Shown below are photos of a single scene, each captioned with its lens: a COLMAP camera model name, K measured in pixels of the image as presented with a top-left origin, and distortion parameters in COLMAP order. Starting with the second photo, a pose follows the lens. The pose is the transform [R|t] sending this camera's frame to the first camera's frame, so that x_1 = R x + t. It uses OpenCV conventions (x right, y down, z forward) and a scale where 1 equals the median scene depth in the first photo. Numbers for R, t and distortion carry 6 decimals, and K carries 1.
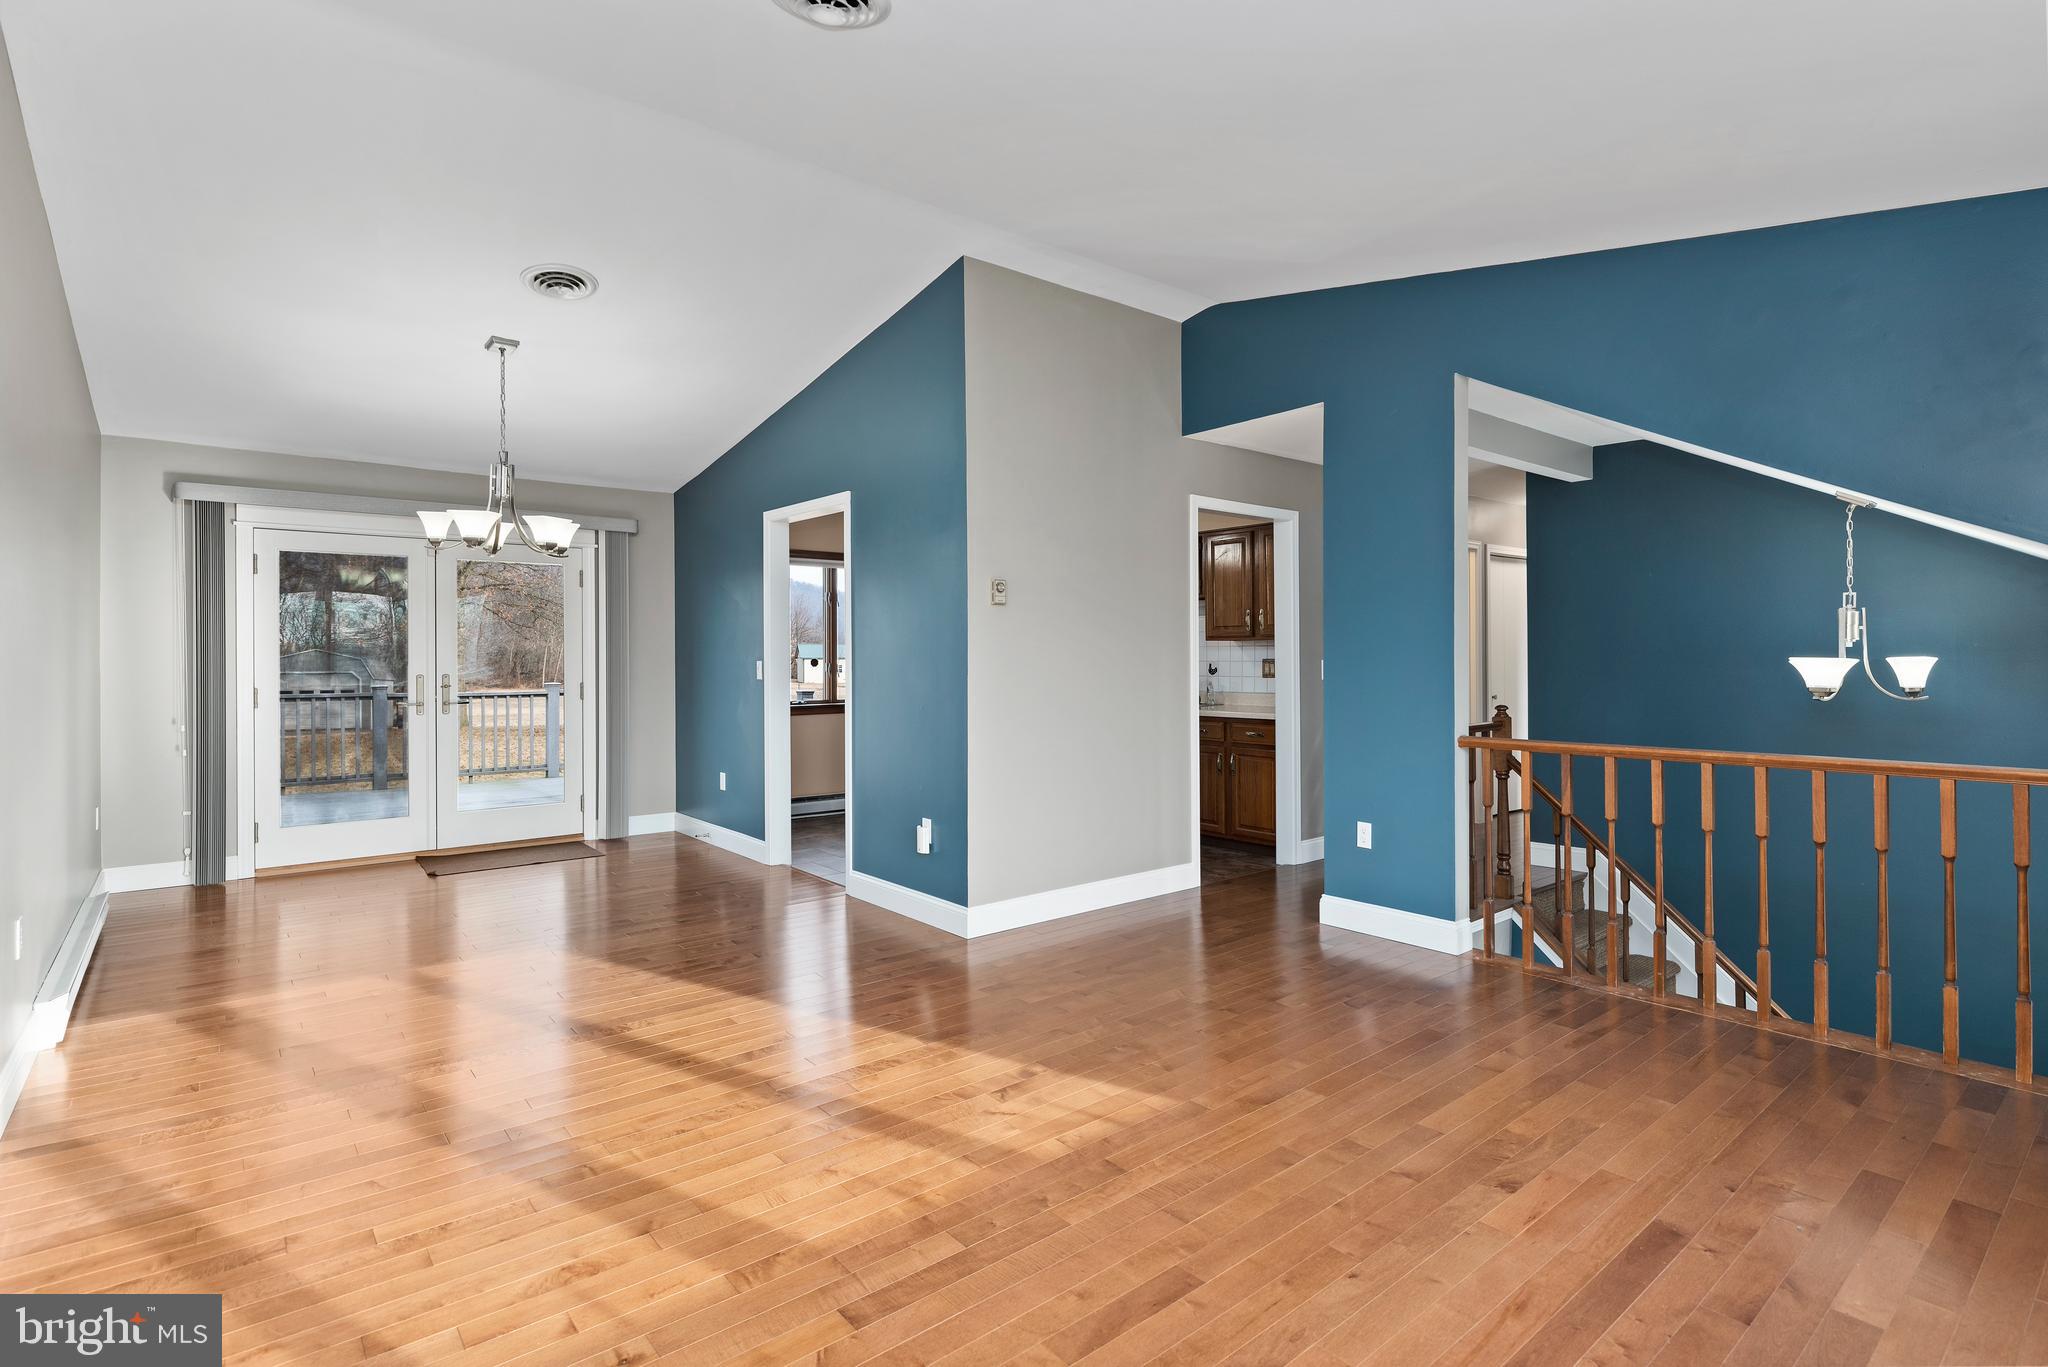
lens RADIAL K [[1012.4, 0, 1029.8], [0, 1012.4, 679.6], [0, 0, 1]] dist [-0.000353, -0.000312]
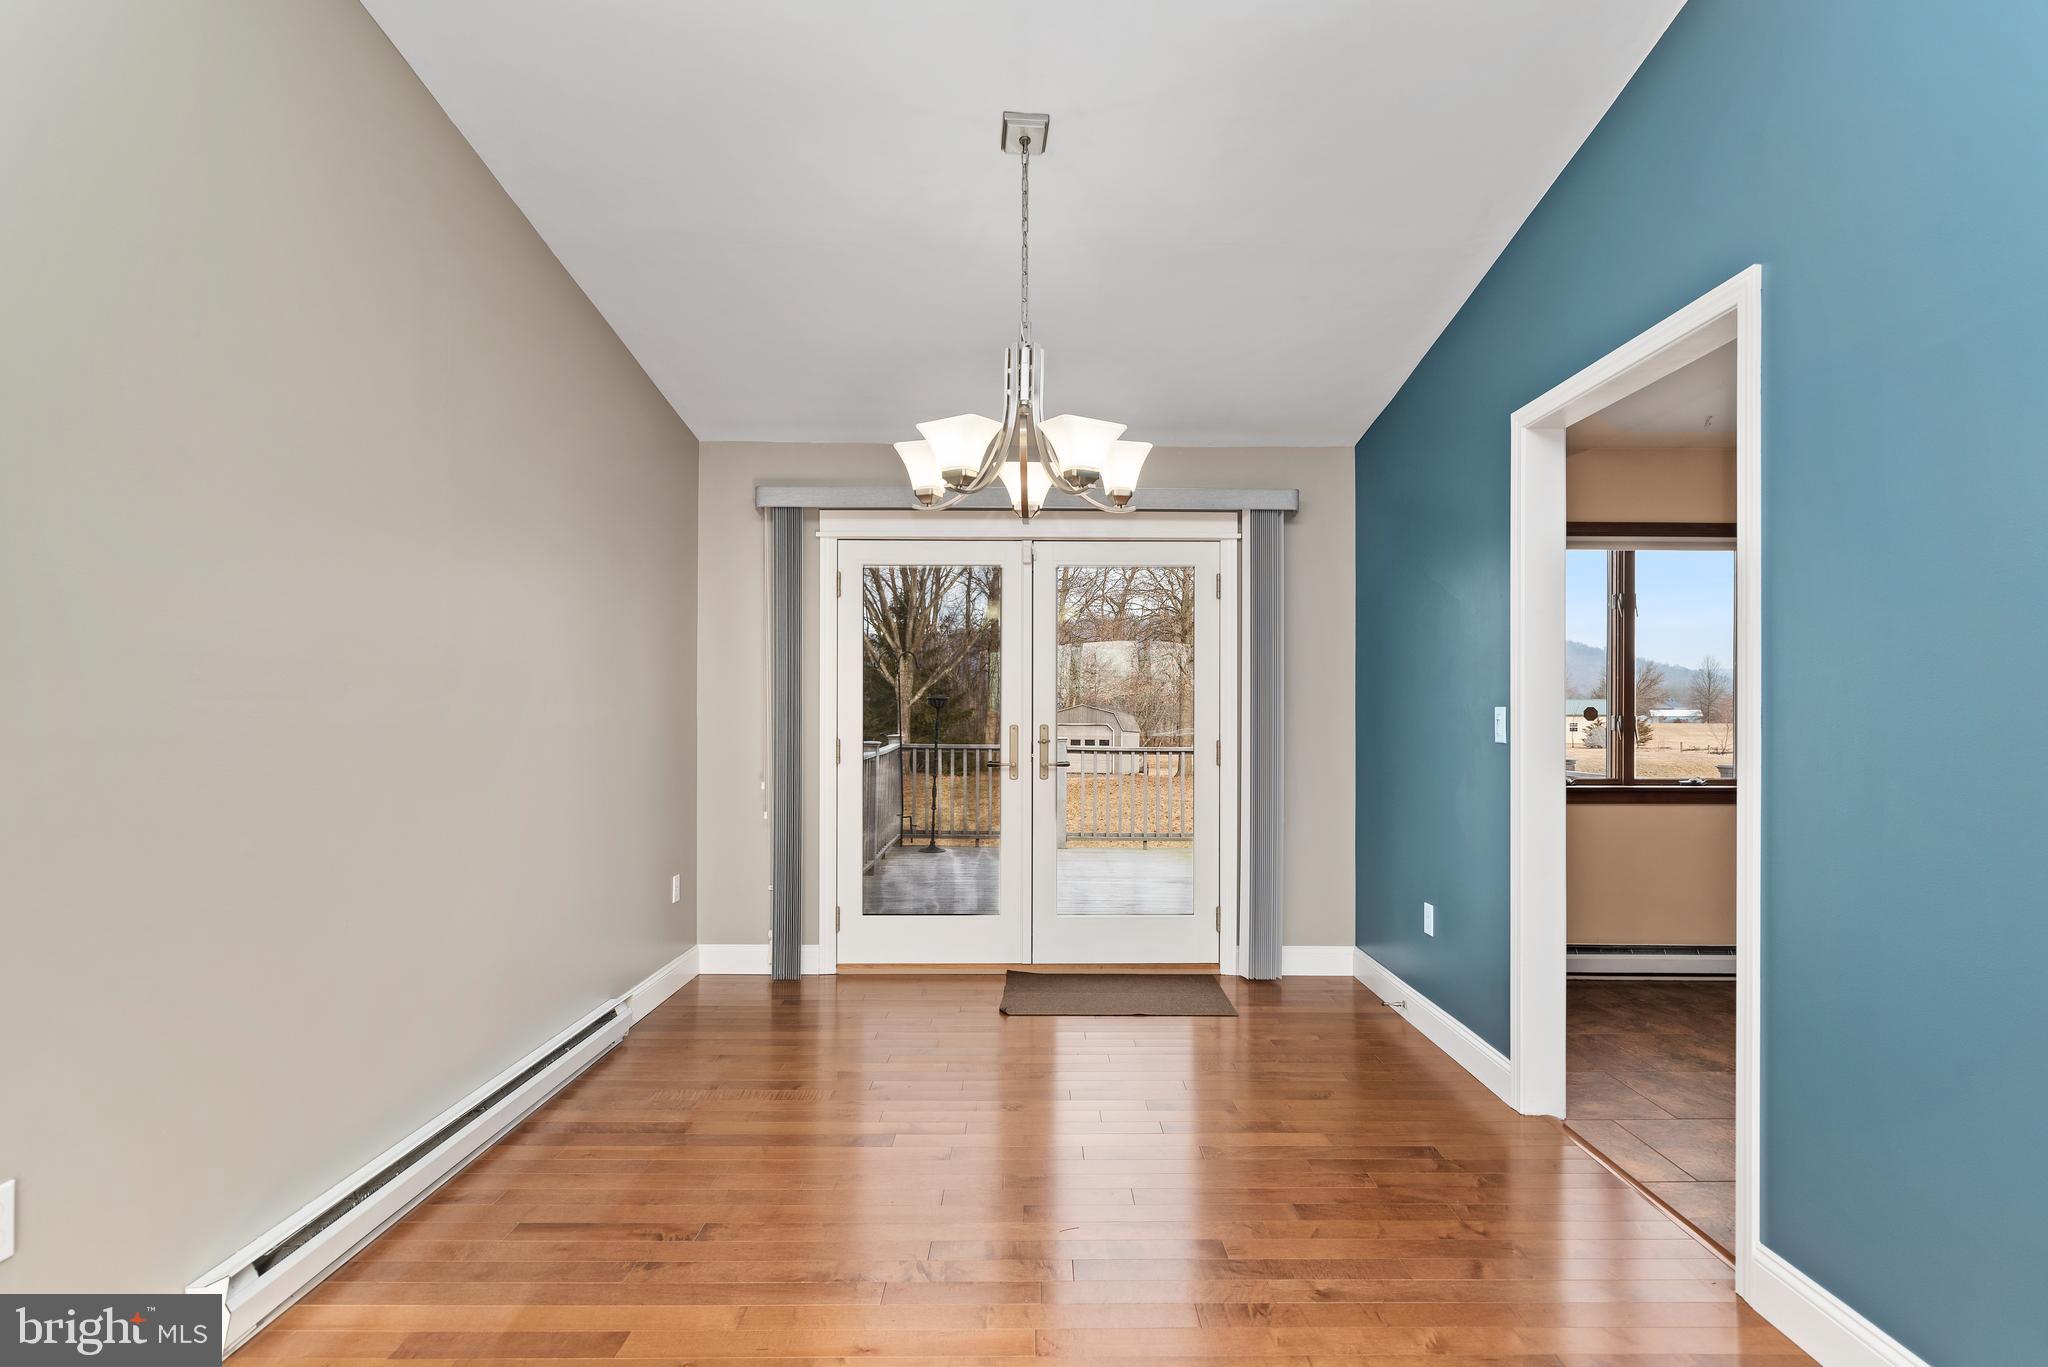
lens RADIAL K [[1001.1, 0, 1060.1], [0, 1001.1, 692.7], [0, 0, 1]] dist [0.000469, 0.000025]
pose [[0.792404, -0.006375, -0.609963, -0.126124], [-0.019895, 0.999143, -0.036288, -0.002802], [0.609672, 0.040890, 0.791599, 0.432588]]
